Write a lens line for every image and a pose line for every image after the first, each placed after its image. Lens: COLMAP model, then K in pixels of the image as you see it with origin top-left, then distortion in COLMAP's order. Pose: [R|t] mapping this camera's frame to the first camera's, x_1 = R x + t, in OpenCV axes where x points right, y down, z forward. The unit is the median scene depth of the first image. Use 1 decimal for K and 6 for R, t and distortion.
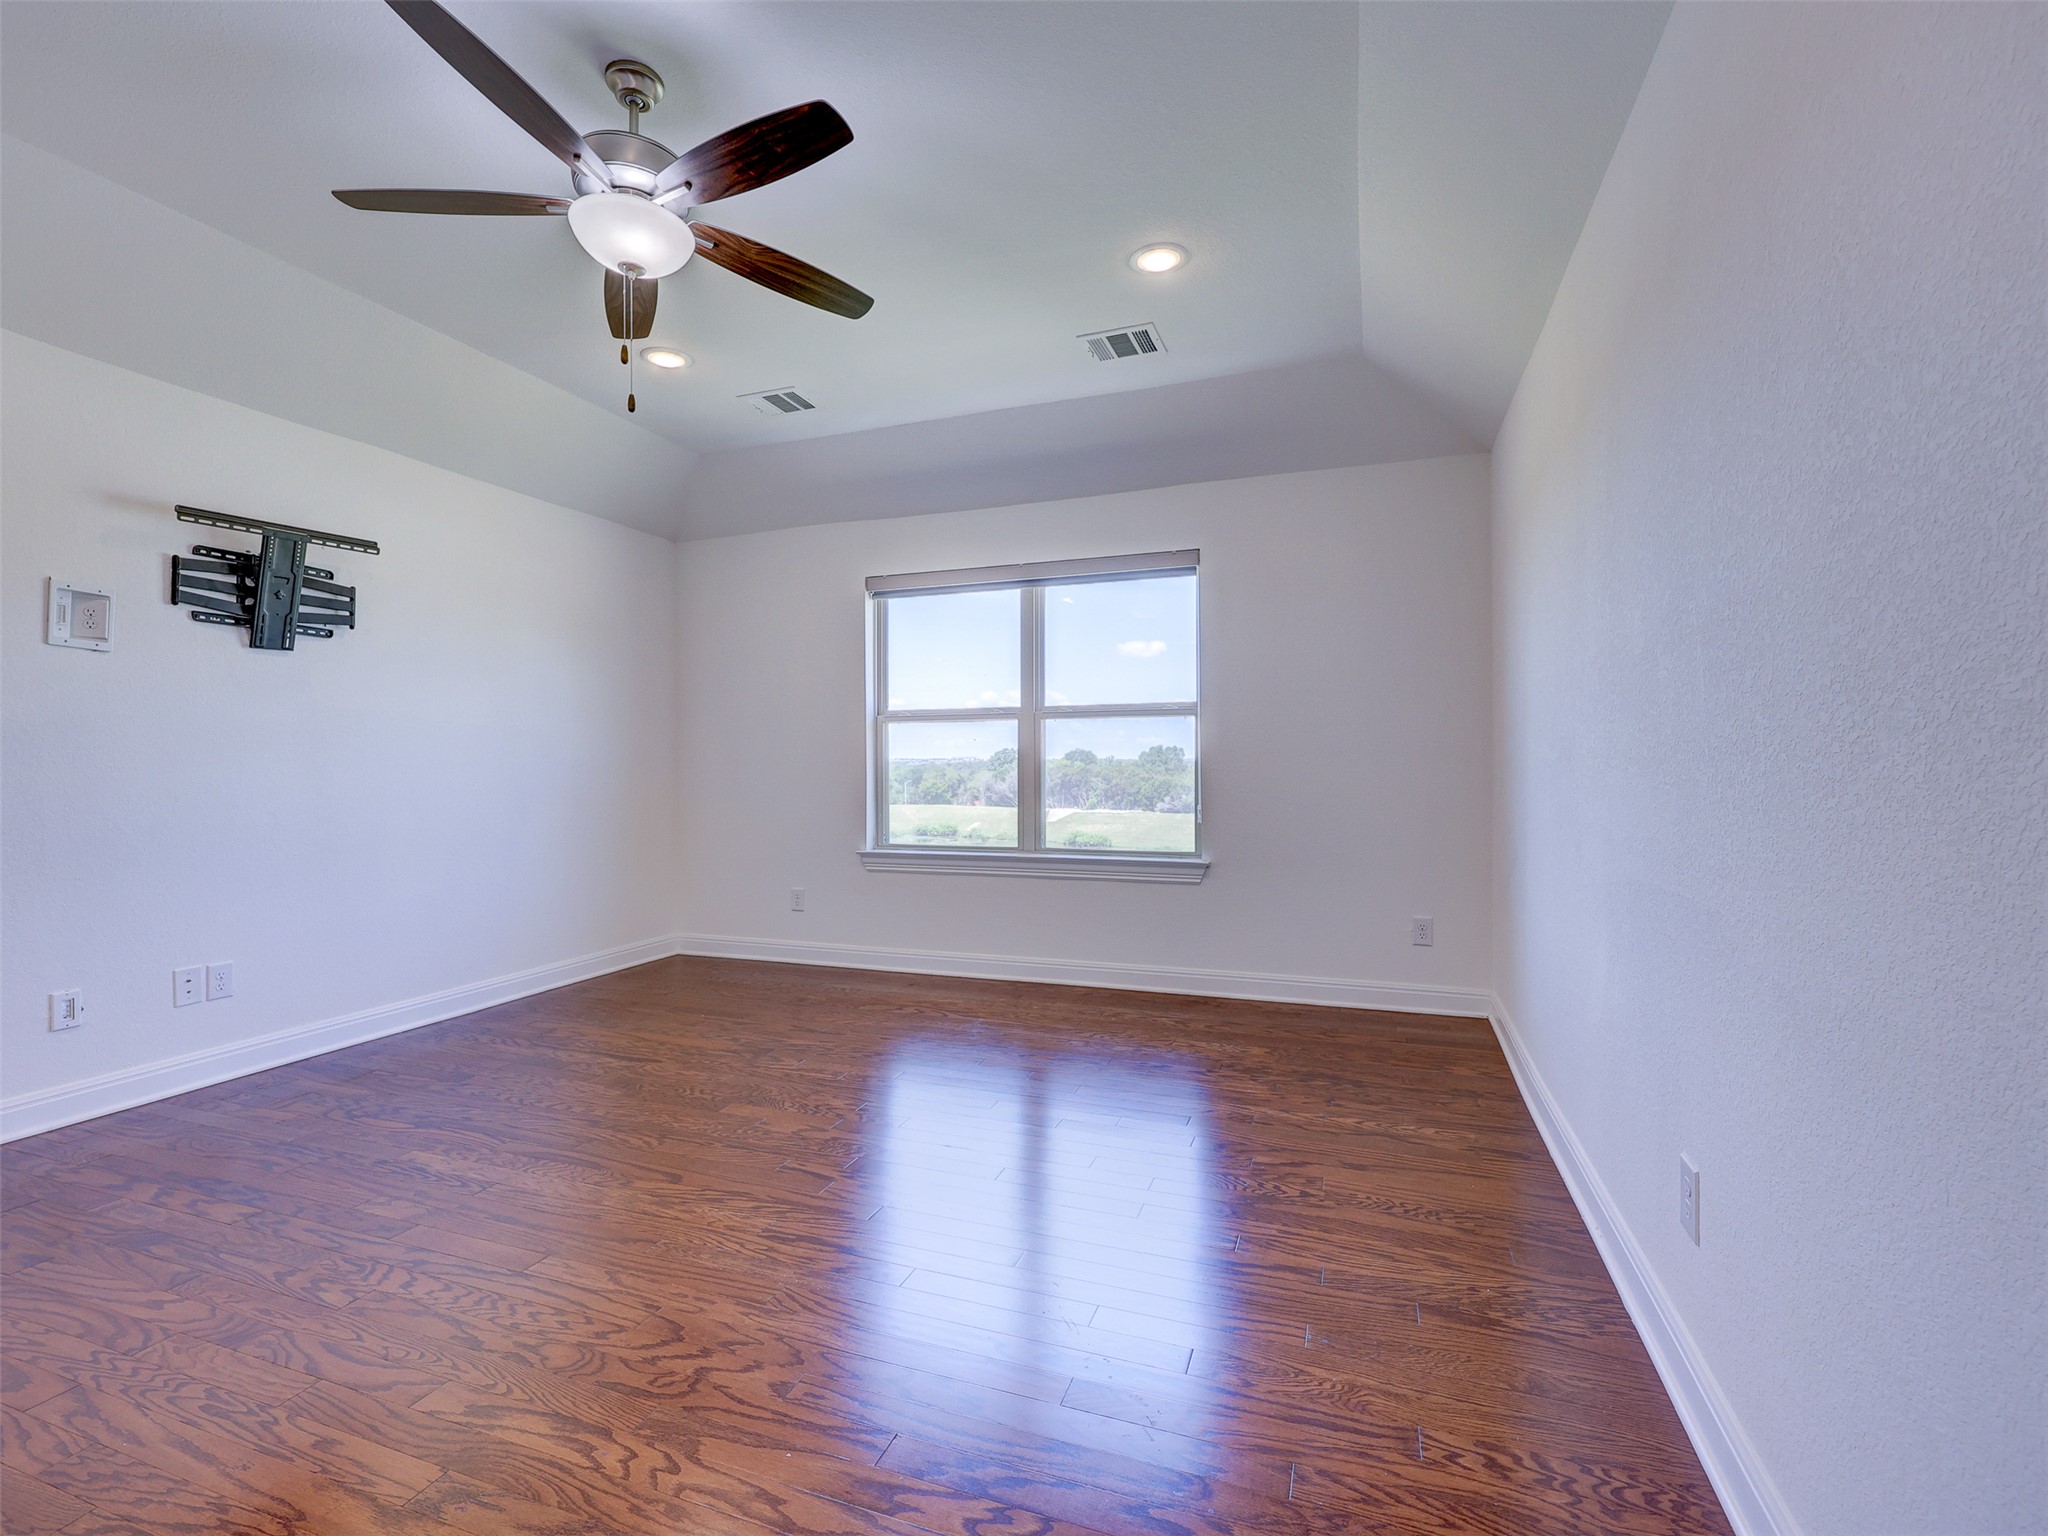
lens RADIAL K [[923.6, 0, 1036.6], [0, 923.6, 773.2], [0, 0, 1]] dist [0.000501, 0.000871]
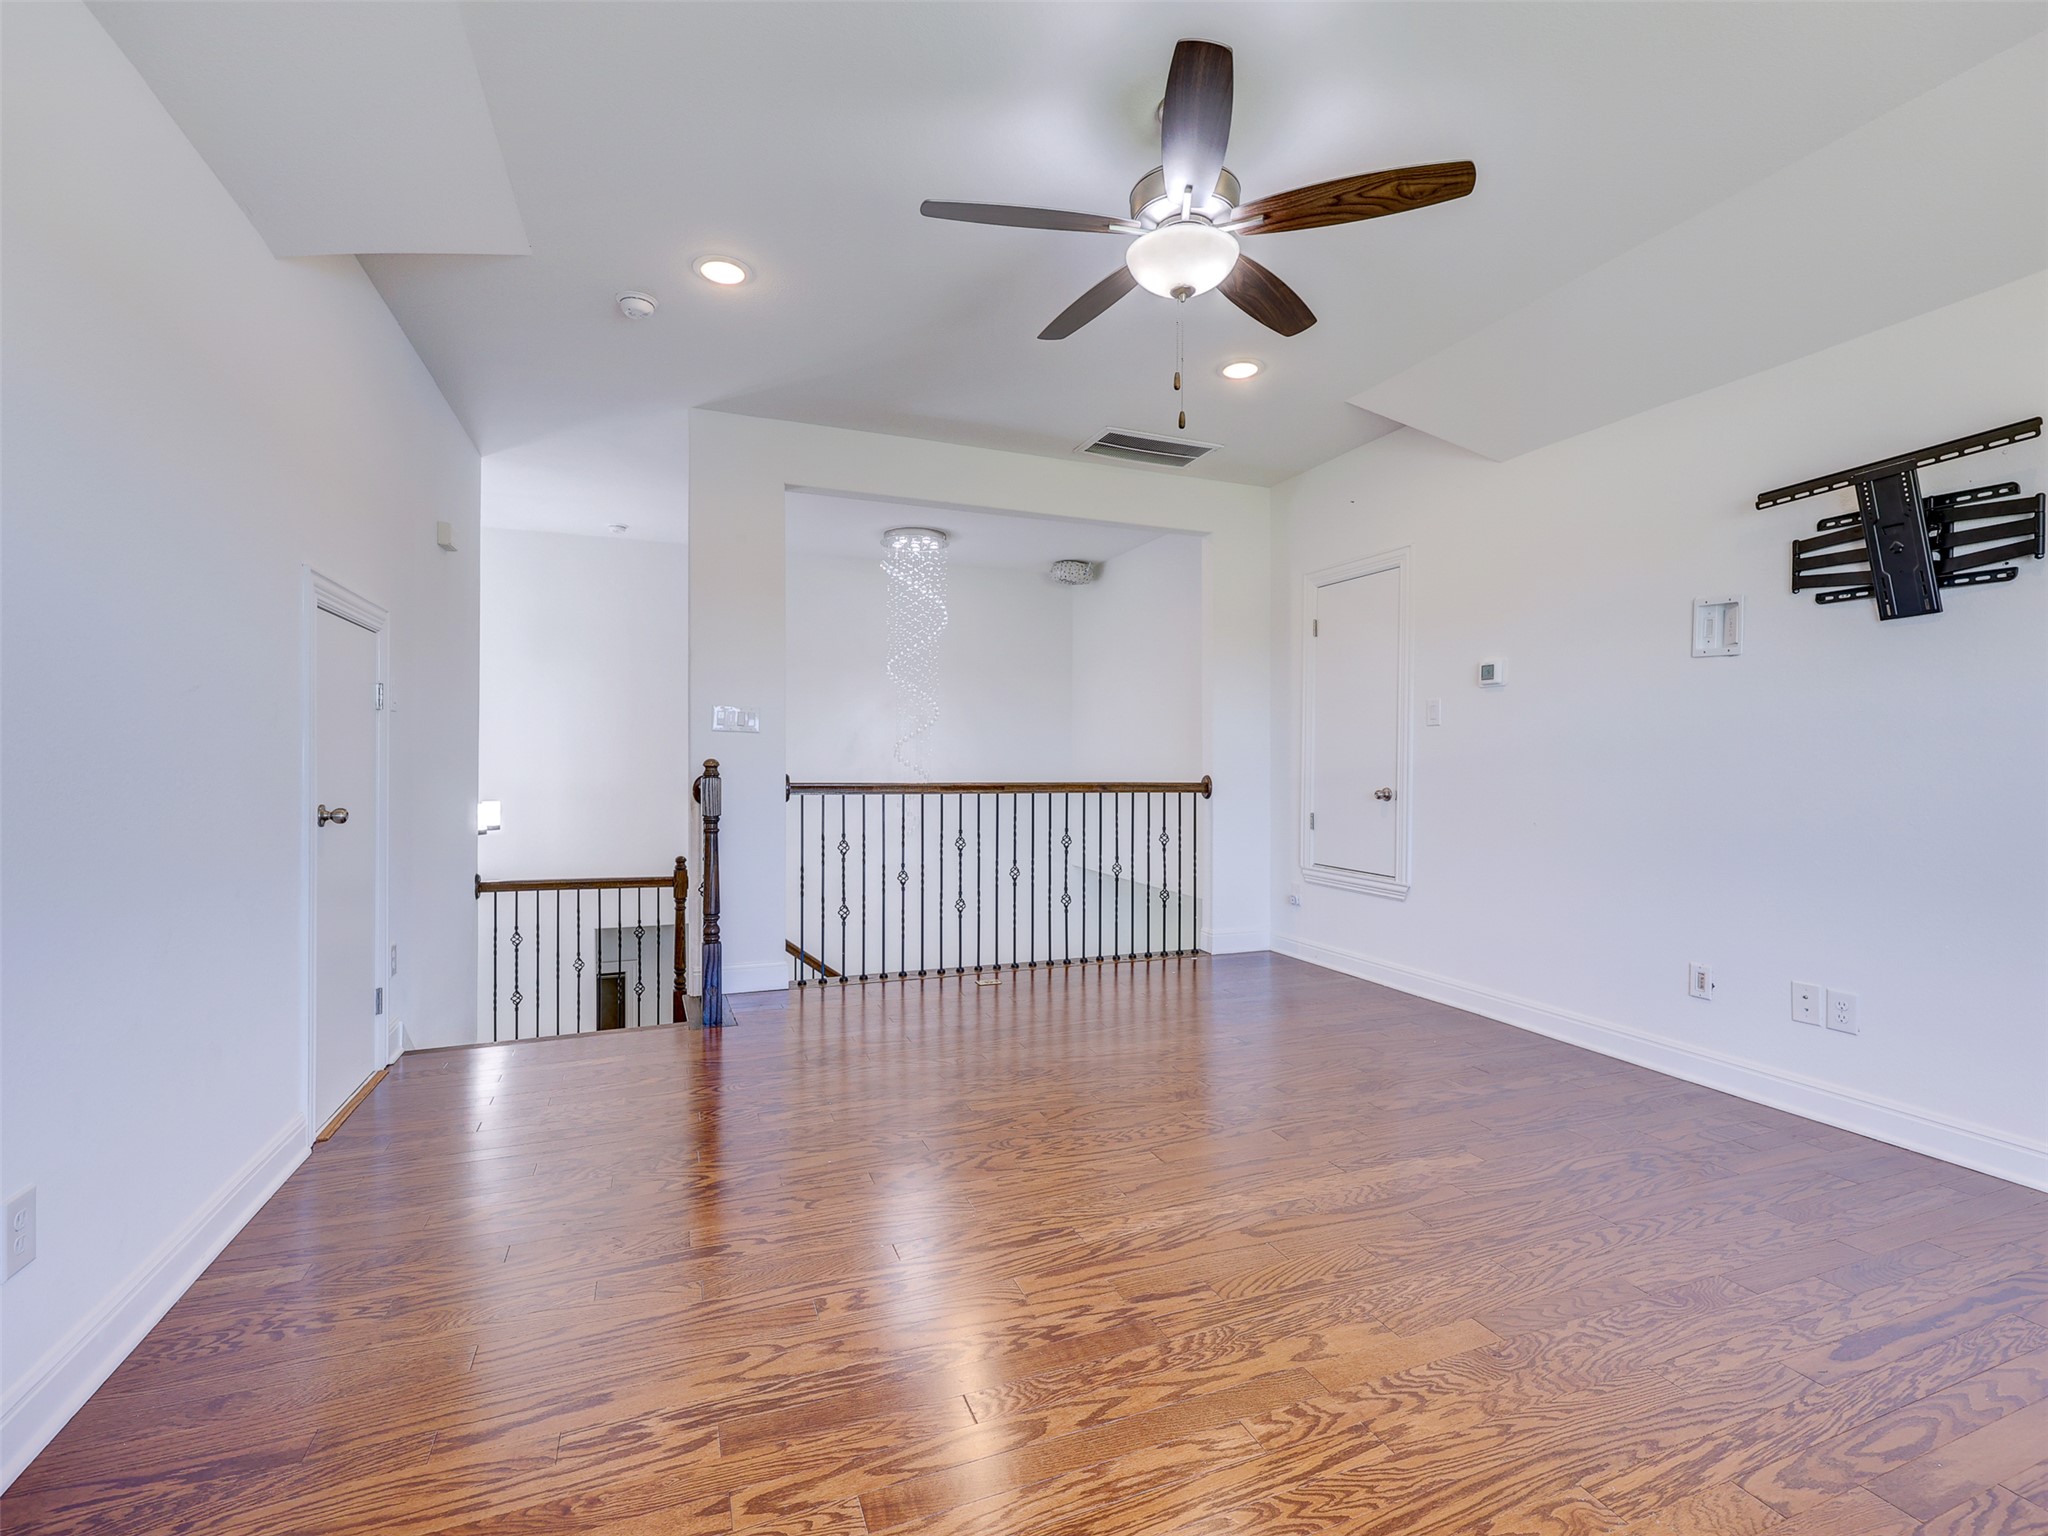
lens RADIAL K [[923.6, 0, 1027.6], [0, 923.6, 763.0], [0, 0, 1]] dist [0.000501, 0.000871]
pose [[-0.755130, 0.004171, -0.655561, 0.274567], [-0.003976, 0.999932, 0.010942, -0.015834], [0.655563, 0.010869, -0.755063, 1.189126]]
